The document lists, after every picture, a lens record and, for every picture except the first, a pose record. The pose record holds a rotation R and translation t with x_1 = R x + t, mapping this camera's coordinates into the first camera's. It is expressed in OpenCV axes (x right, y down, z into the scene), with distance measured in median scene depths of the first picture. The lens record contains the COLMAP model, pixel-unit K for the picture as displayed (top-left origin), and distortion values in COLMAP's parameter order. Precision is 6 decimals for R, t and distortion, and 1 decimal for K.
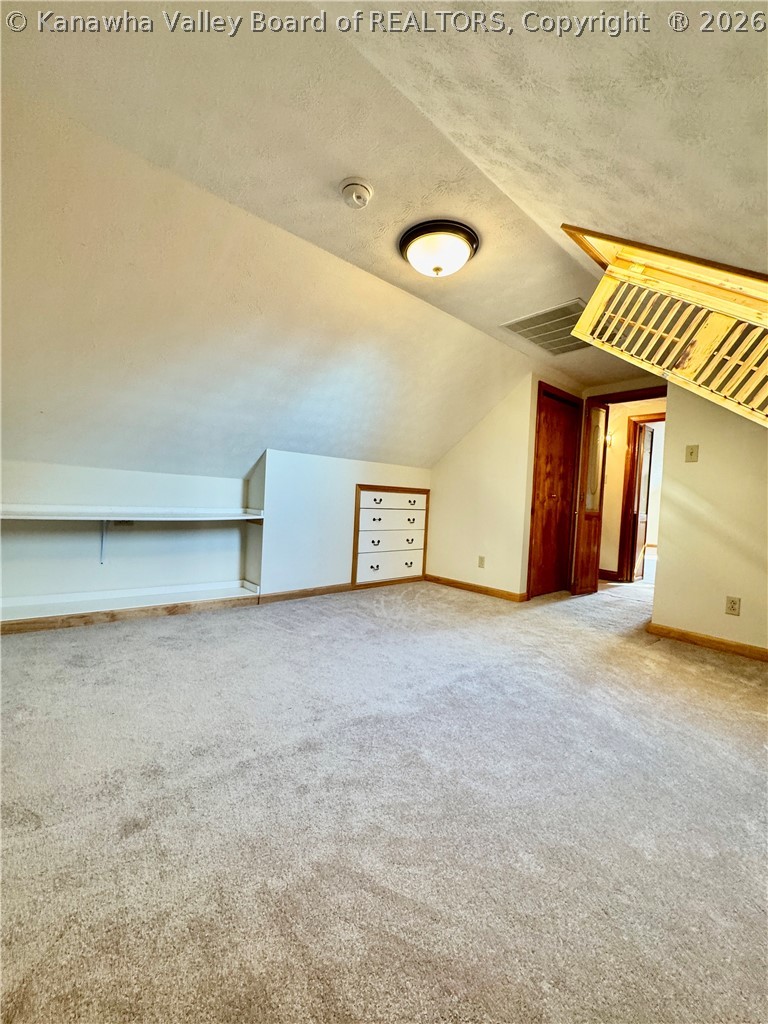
lens RADIAL K [[404.7, 0, 392.6], [0, 404.7, 511.4], [0, 0, 1]] dist [0.001732, -0.000042]
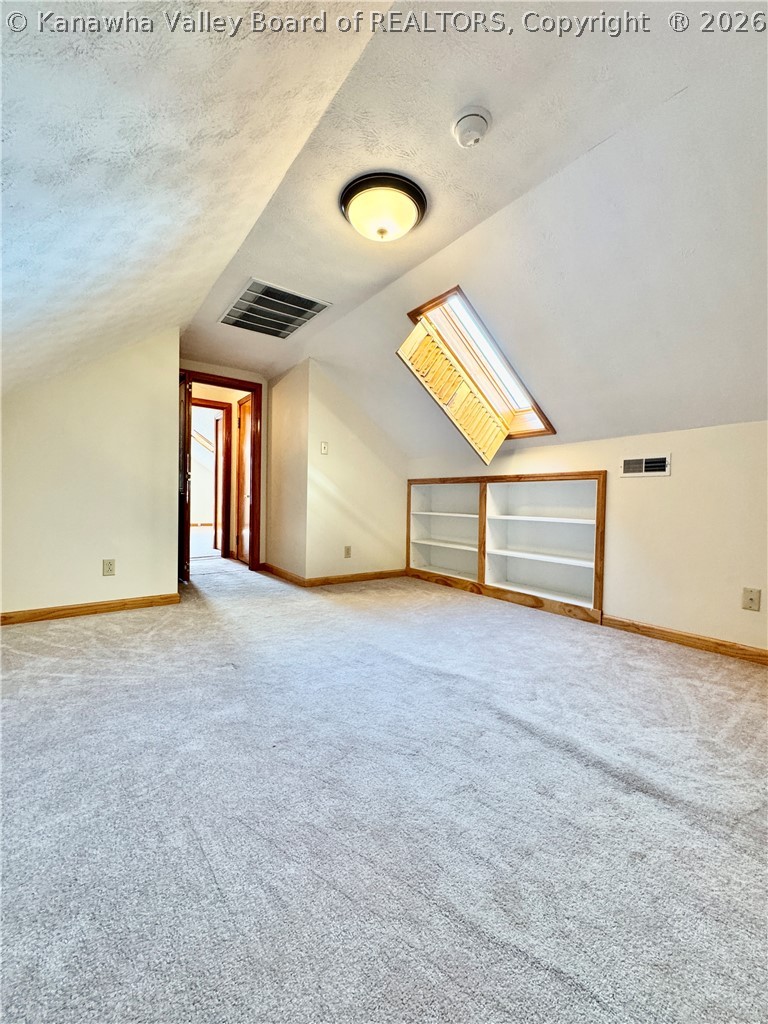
lens RADIAL K [[404.7, 0, 392.6], [0, 404.7, 511.4], [0, 0, 1]] dist [0.001732, -0.000042]
pose [[0.095425, -0.071329, 0.992878, -0.572999], [0.007072, 0.997453, 0.070978, -0.023548], [-0.995411, 0.000248, 0.095687, 0.610151]]
